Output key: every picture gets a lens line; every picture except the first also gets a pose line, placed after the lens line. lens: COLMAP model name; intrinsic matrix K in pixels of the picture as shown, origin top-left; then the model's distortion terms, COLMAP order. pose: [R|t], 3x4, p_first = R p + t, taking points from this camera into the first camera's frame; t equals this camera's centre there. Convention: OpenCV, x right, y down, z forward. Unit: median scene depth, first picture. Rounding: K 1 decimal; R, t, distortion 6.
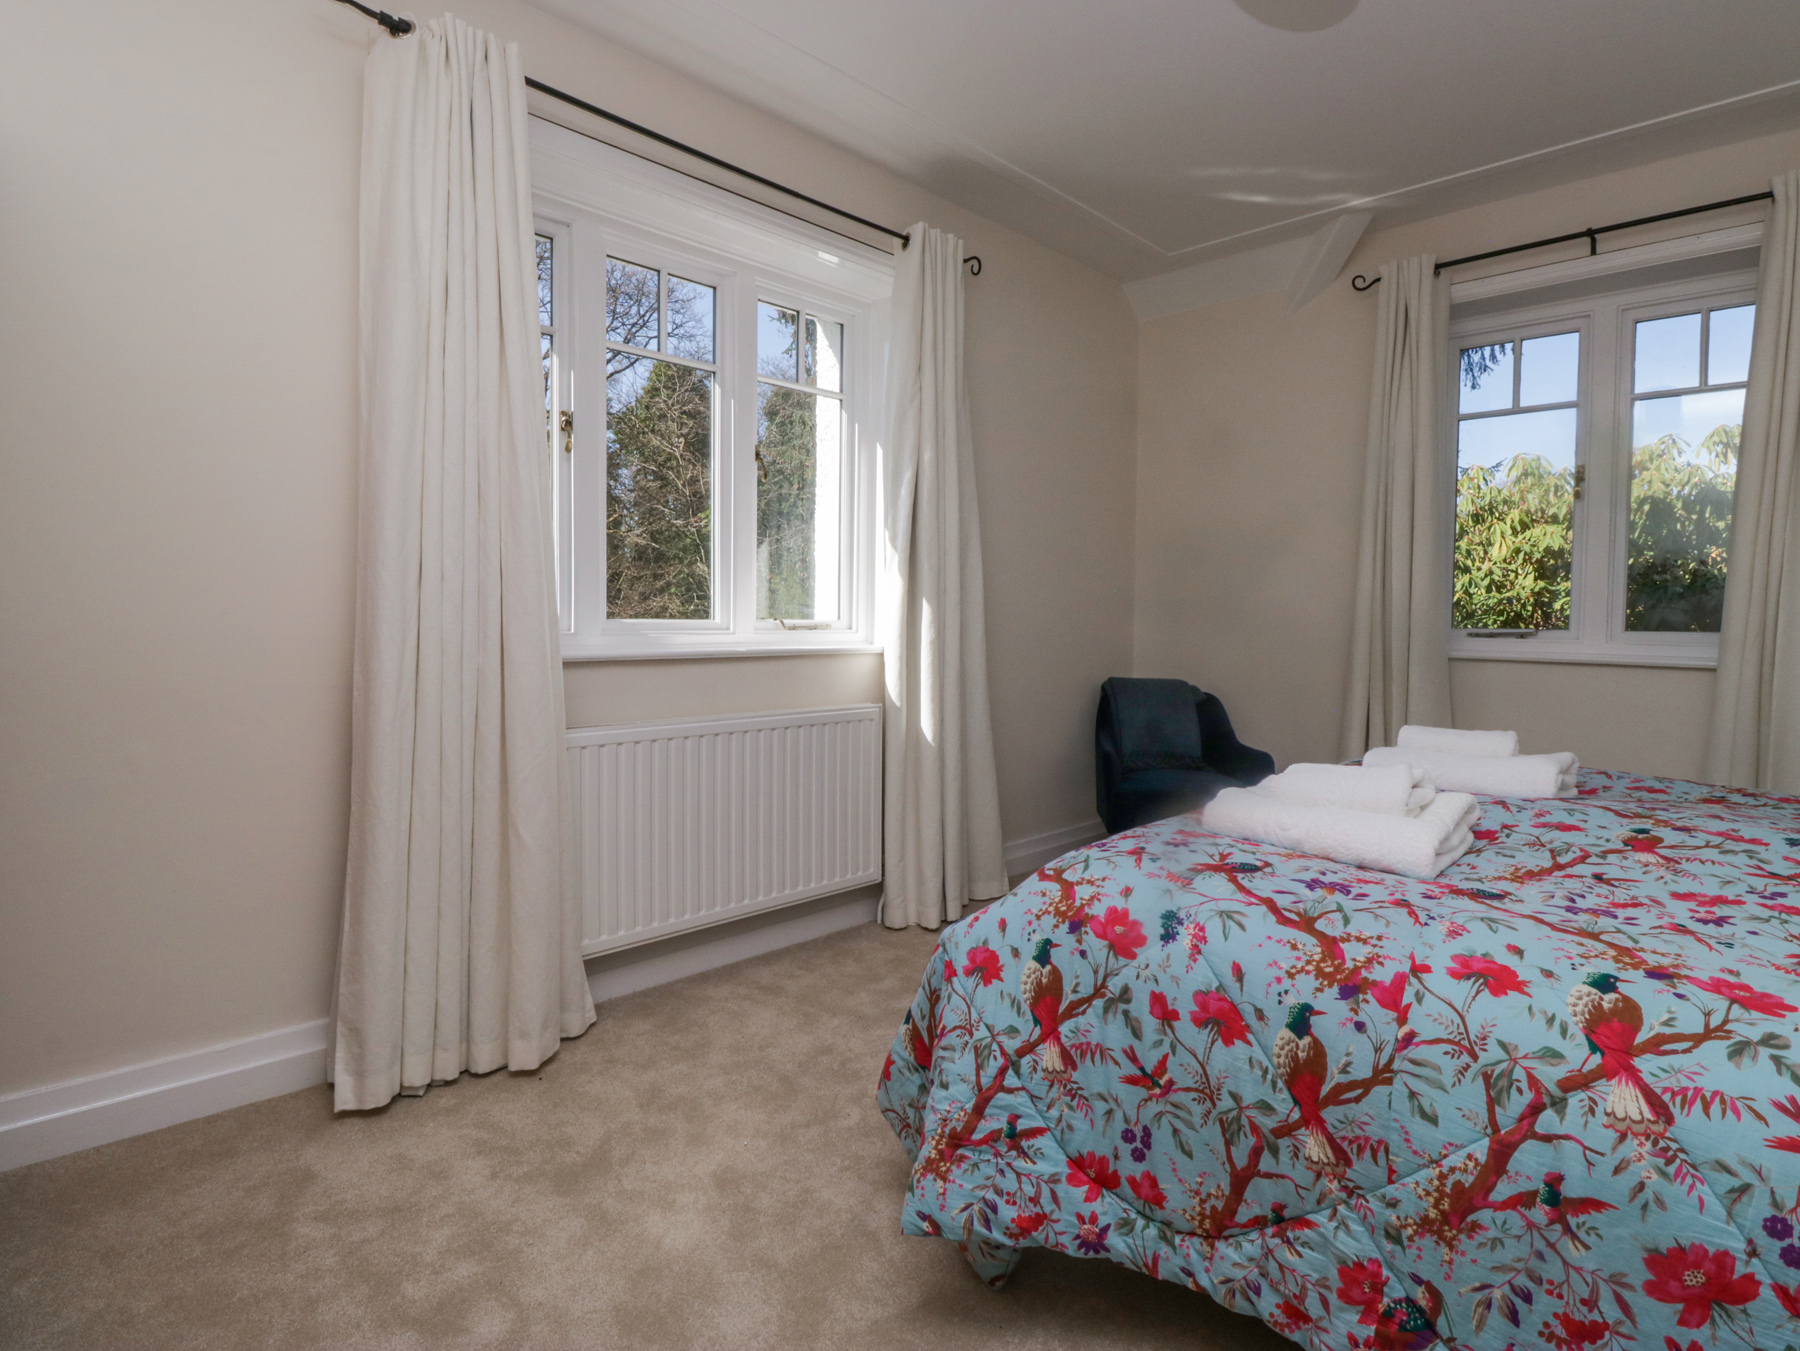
lens RADIAL K [[956.4, 0, 898.8], [0, 956.4, 663.9], [0, 0, 1]] dist [-0.004859, -0.006404]
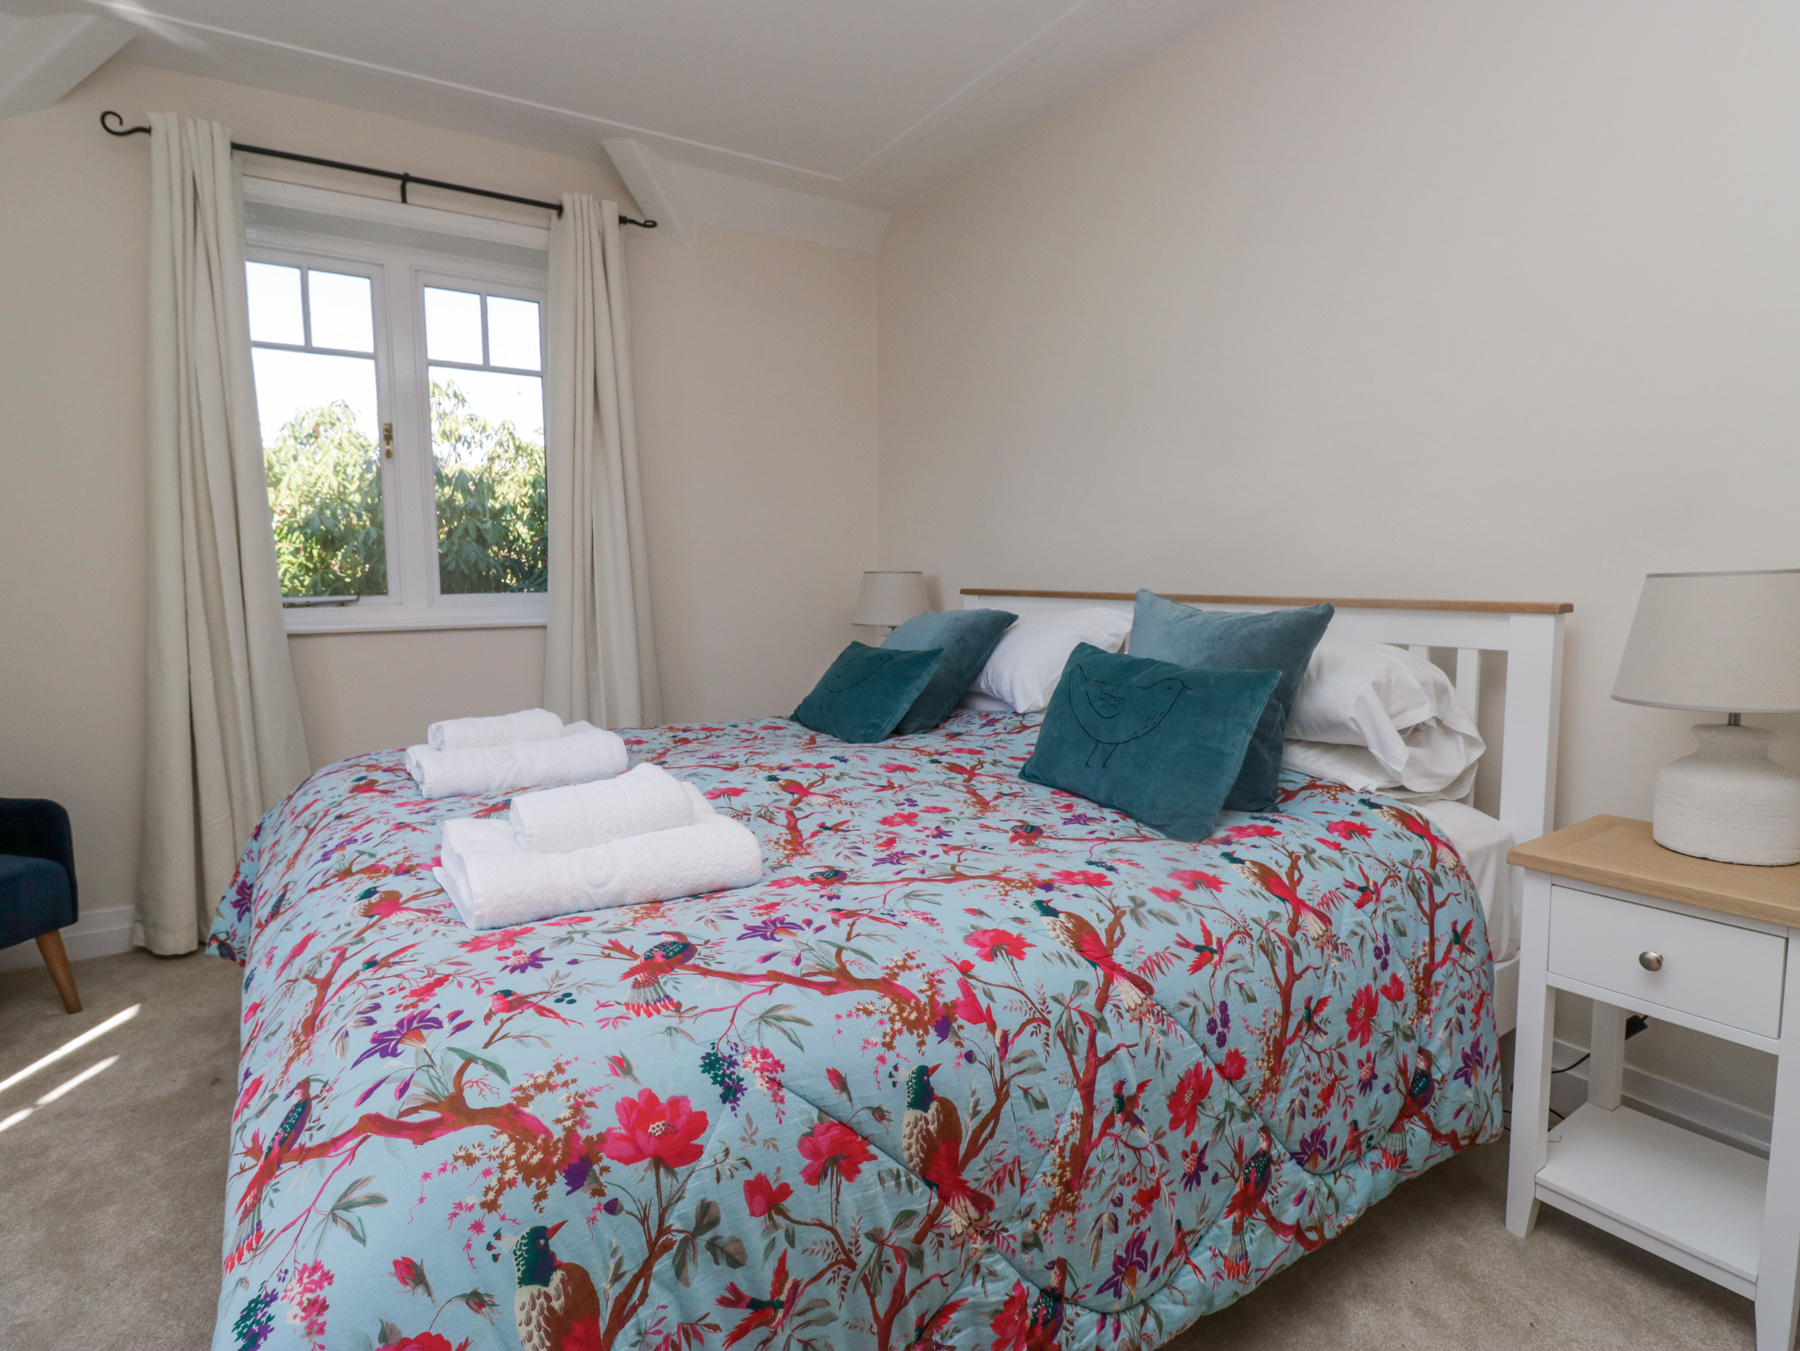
lens RADIAL K [[956.4, 0, 885.1], [0, 956.4, 649.0], [0, 0, 1]] dist [-0.004859, -0.006404]
pose [[0.194687, -0.095364, 0.976219, -0.347460], [0.064573, 0.994350, 0.084257, -0.077589], [-0.978738, 0.046634, 0.199744, 0.814775]]
